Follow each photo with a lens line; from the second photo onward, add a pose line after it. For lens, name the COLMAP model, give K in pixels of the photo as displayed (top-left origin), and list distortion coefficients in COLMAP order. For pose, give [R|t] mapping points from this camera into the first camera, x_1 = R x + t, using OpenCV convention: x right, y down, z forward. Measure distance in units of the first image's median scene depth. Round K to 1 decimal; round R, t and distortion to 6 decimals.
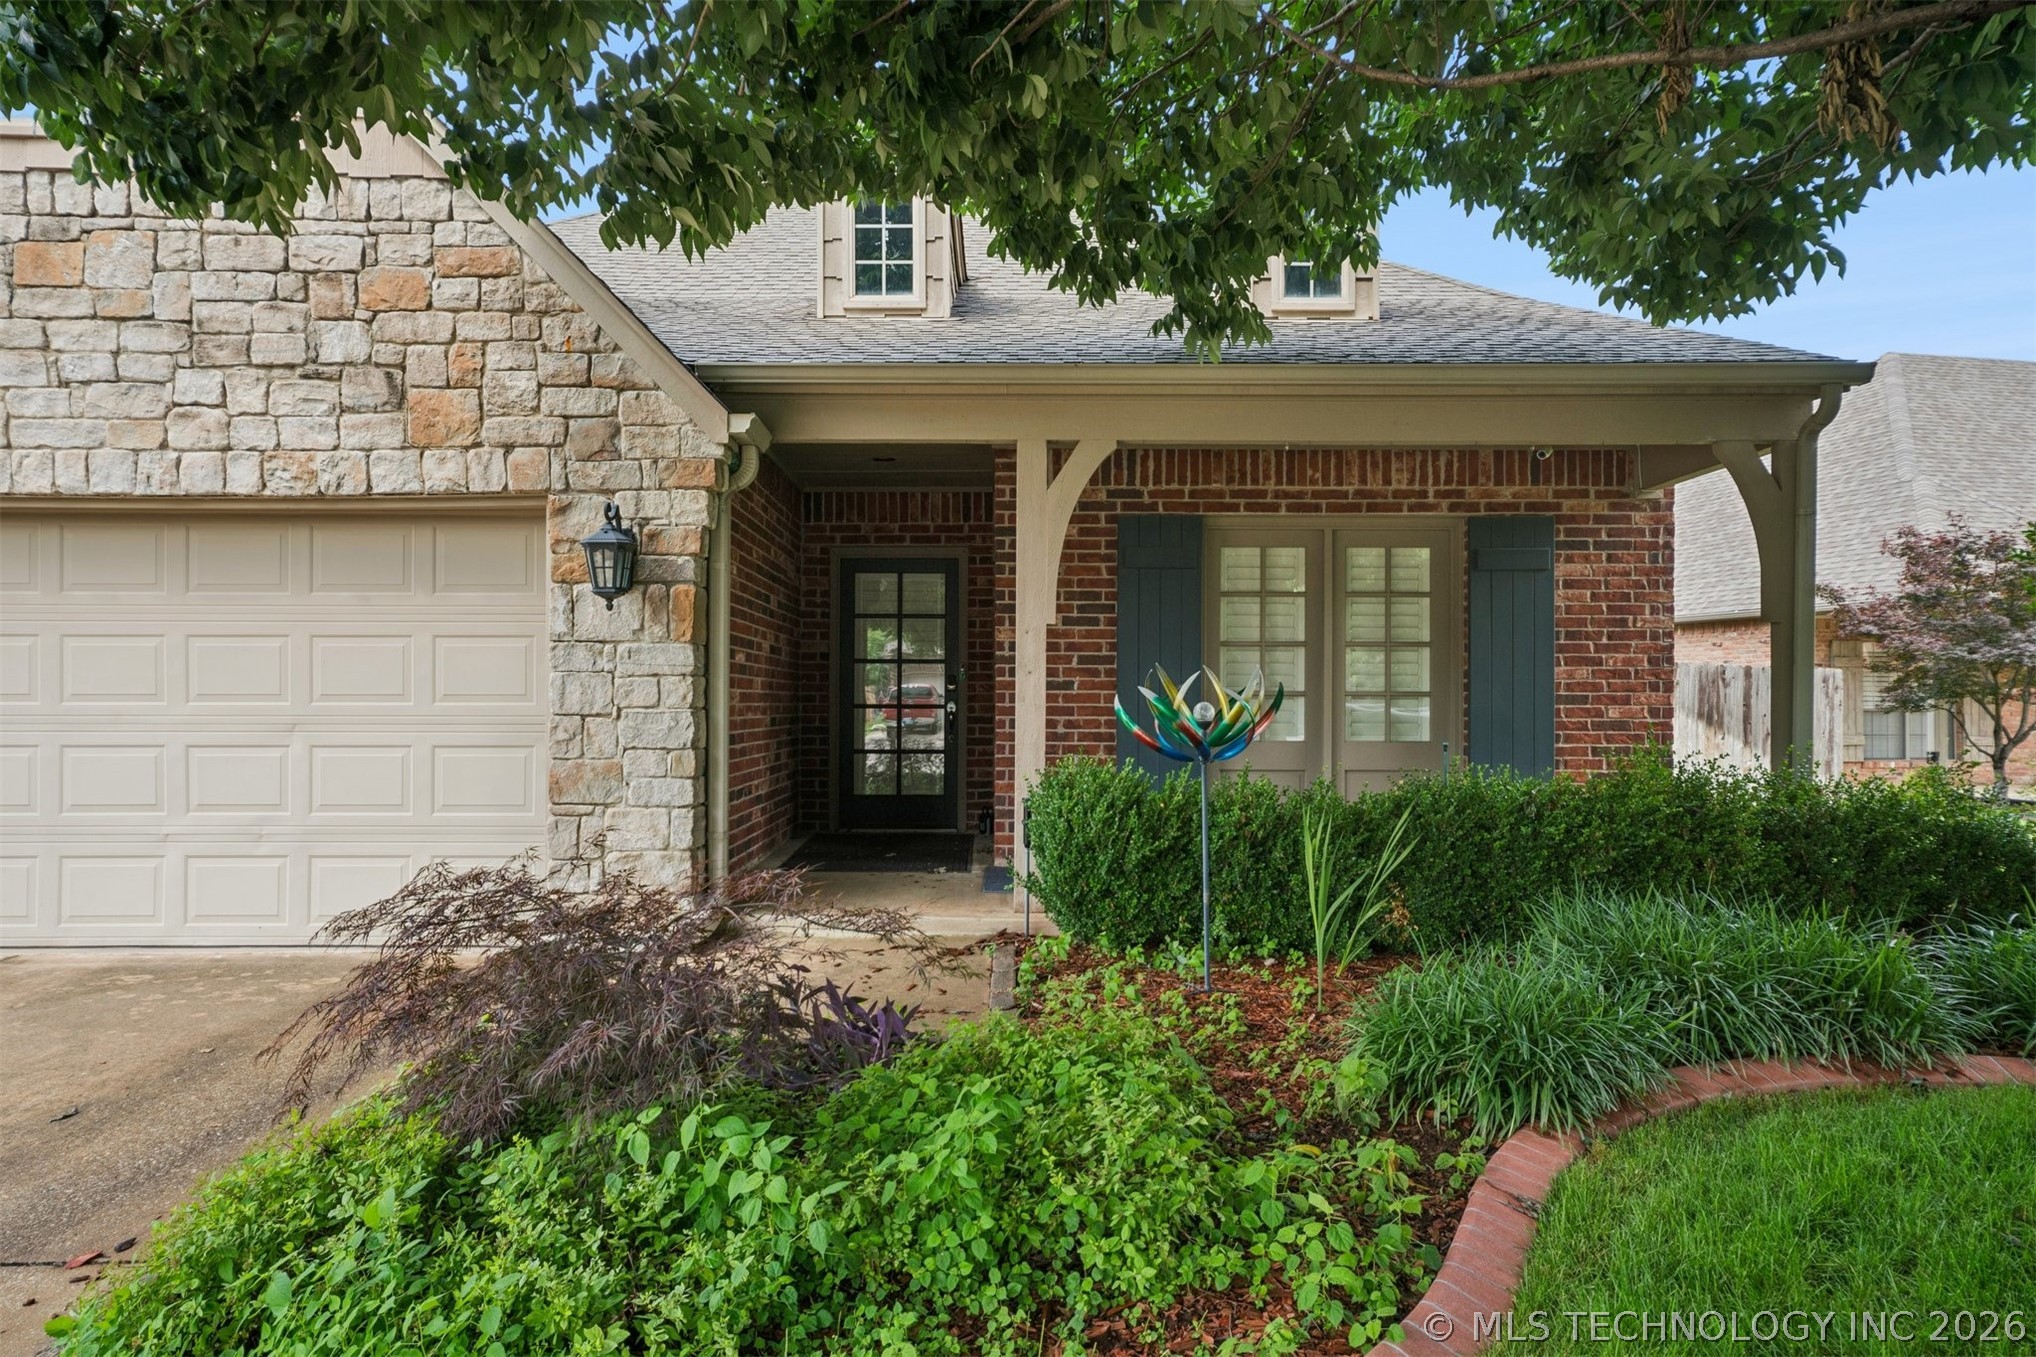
lens RADIAL K [[1347.6, 0, 1011.6], [0, 1347.6, 673.8], [0, 0, 1]] dist [0.009848, 0.020112]
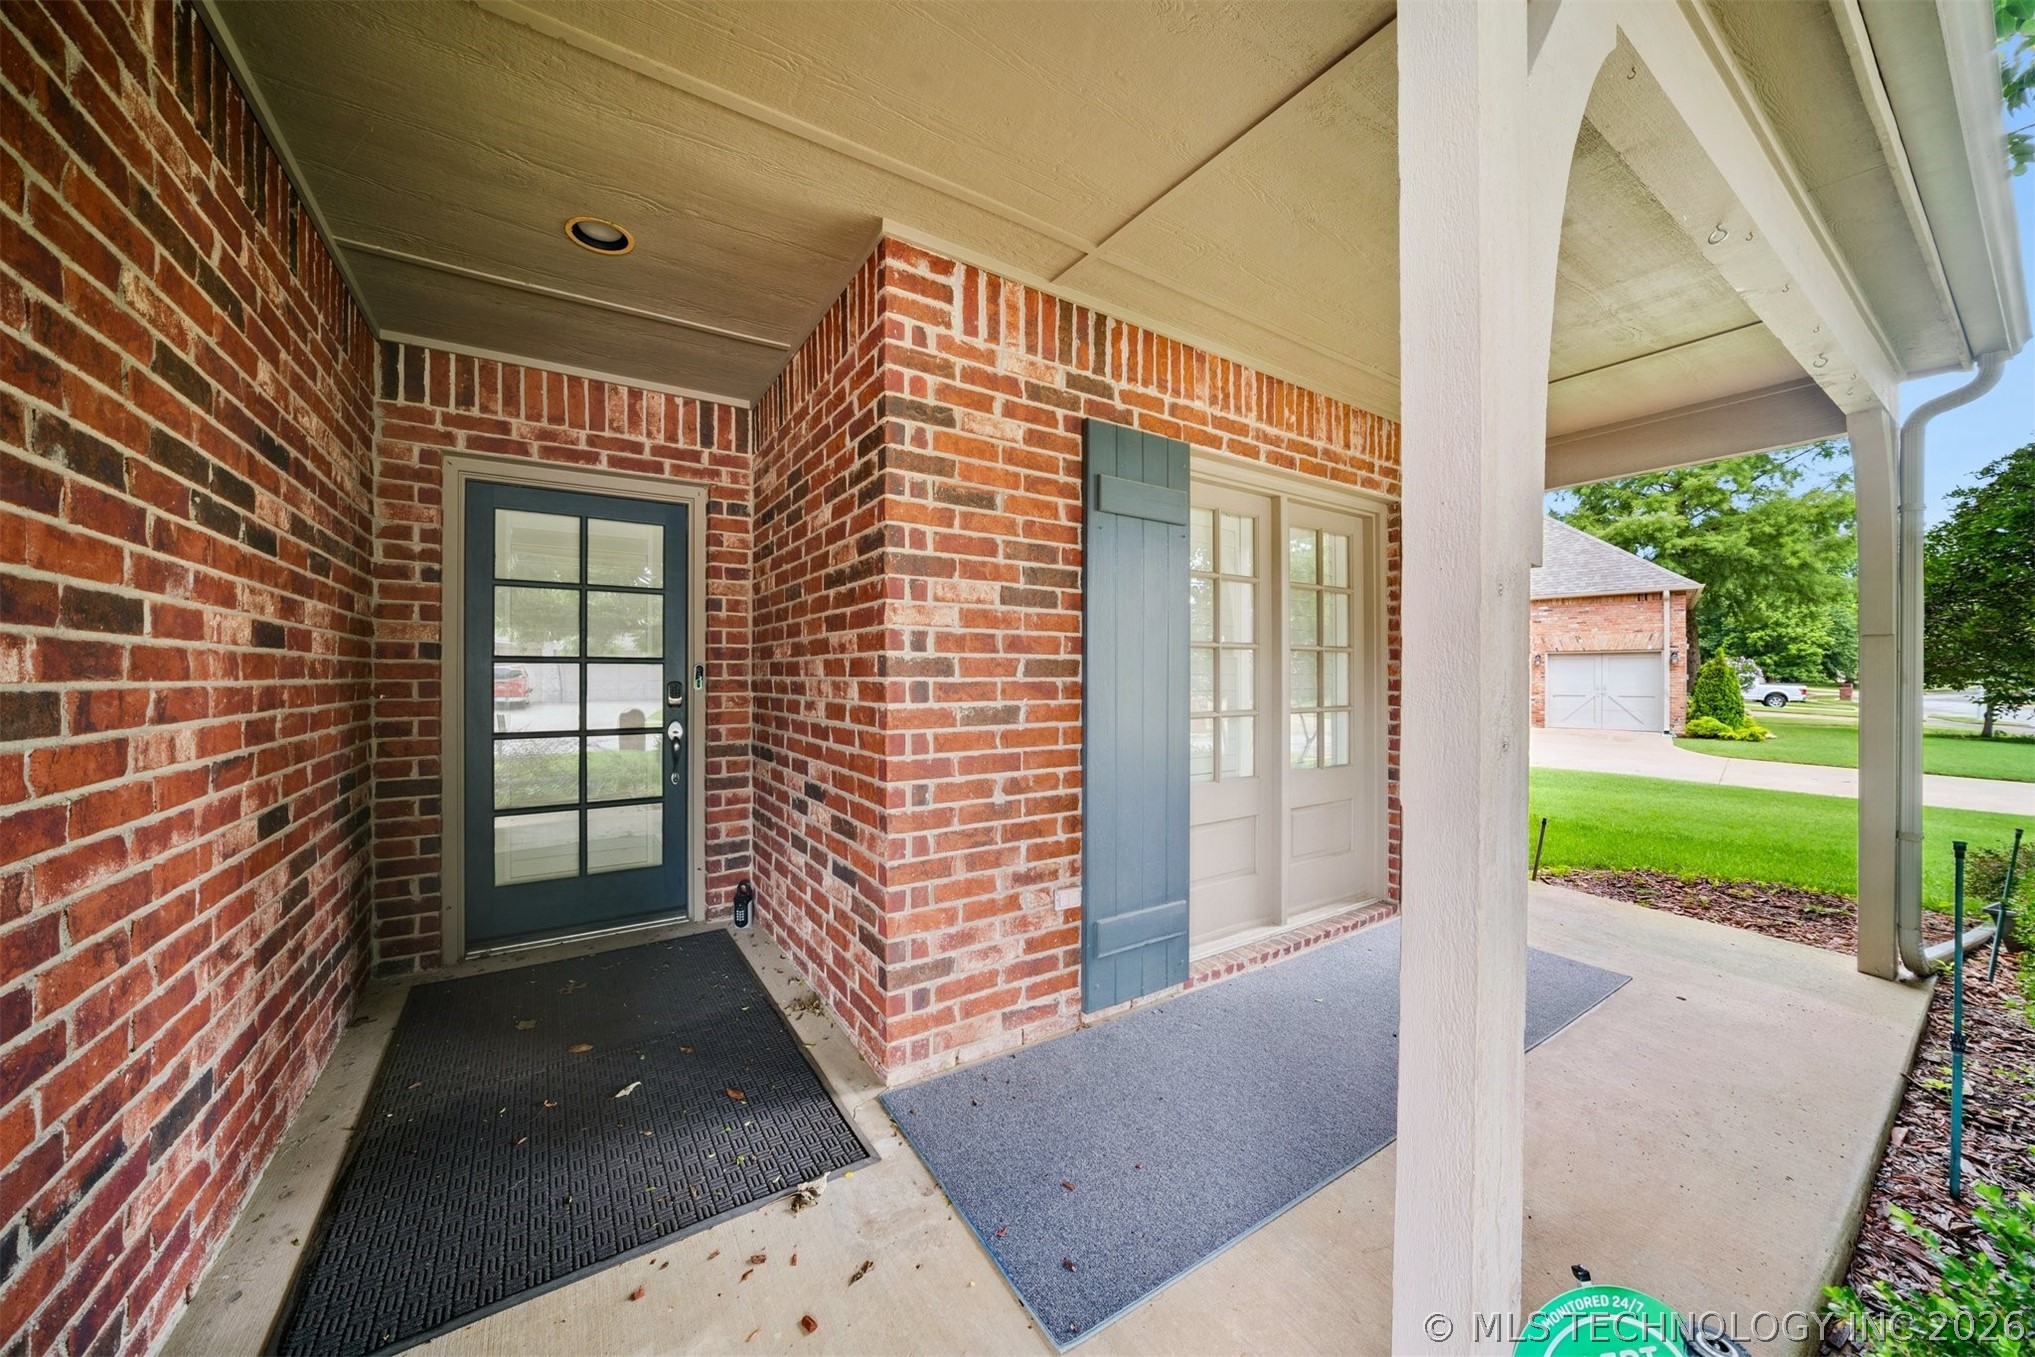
lens RADIAL K [[704.9, 0, 1004.6], [0, 704.9, 674.5], [0, 0, 1]] dist [-0.008580, 0.000971]
pose [[0.845153, -0.000494, 0.534524, -0.124493], [-0.010379, 0.999796, 0.017333, -0.014002], [-0.534423, -0.020197, 0.844976, 0.843505]]
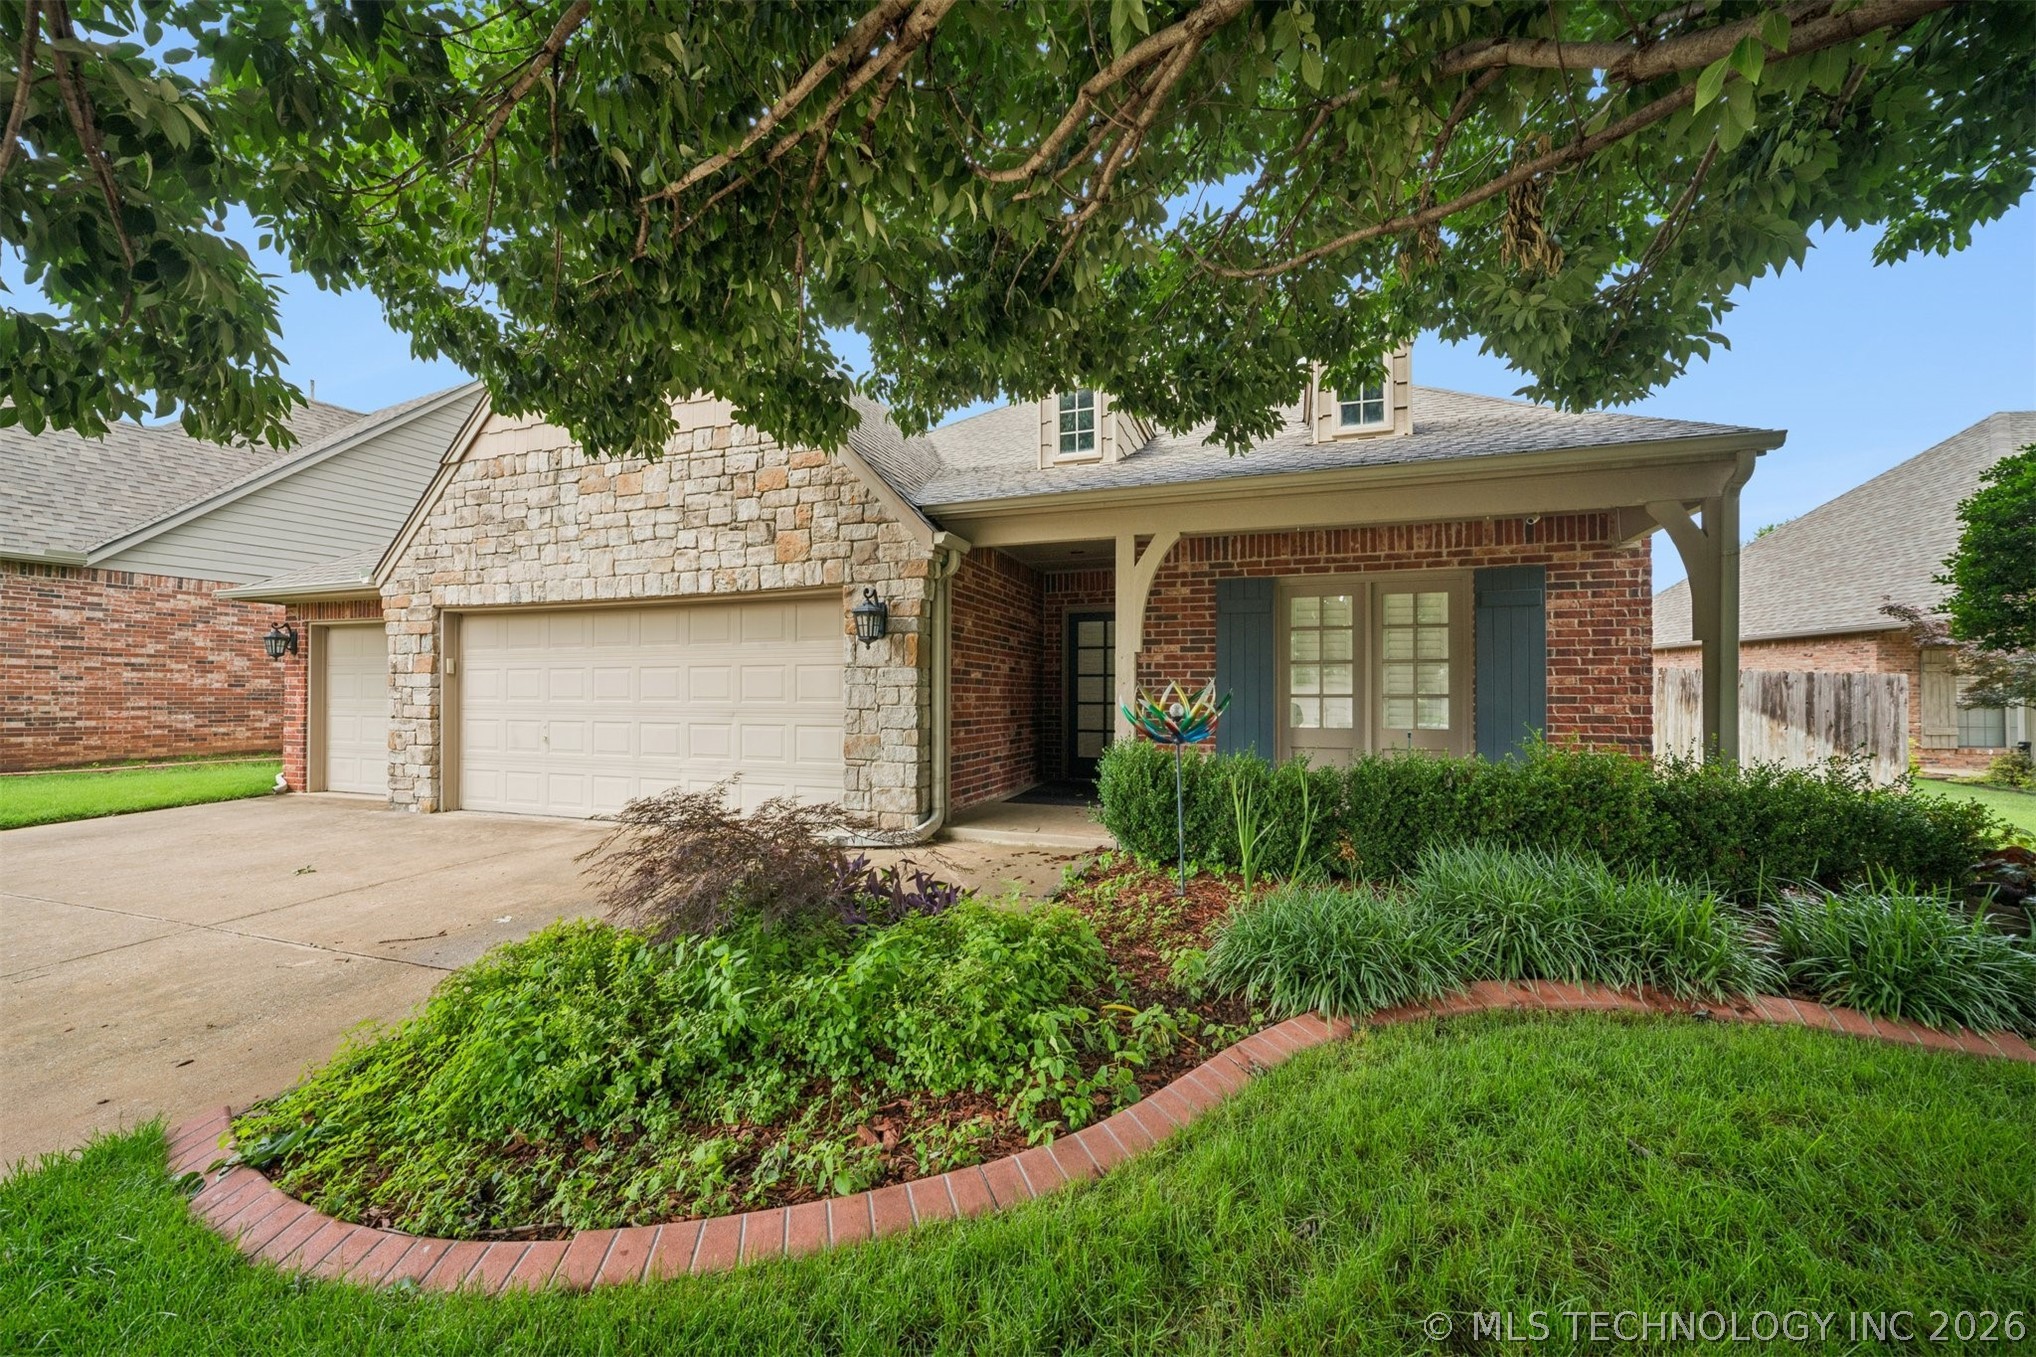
lens RADIAL K [[815.0, 0, 1004.6], [0, 815.0, 671.6], [0, 0, 1]] dist [-0.010782, 0.001944]
pose [[0.939656, -0.010490, -0.341960, 0.187106], [0.006478, 0.999896, -0.012872, -0.002800], [0.342060, 0.009880, 0.939626, 0.052489]]
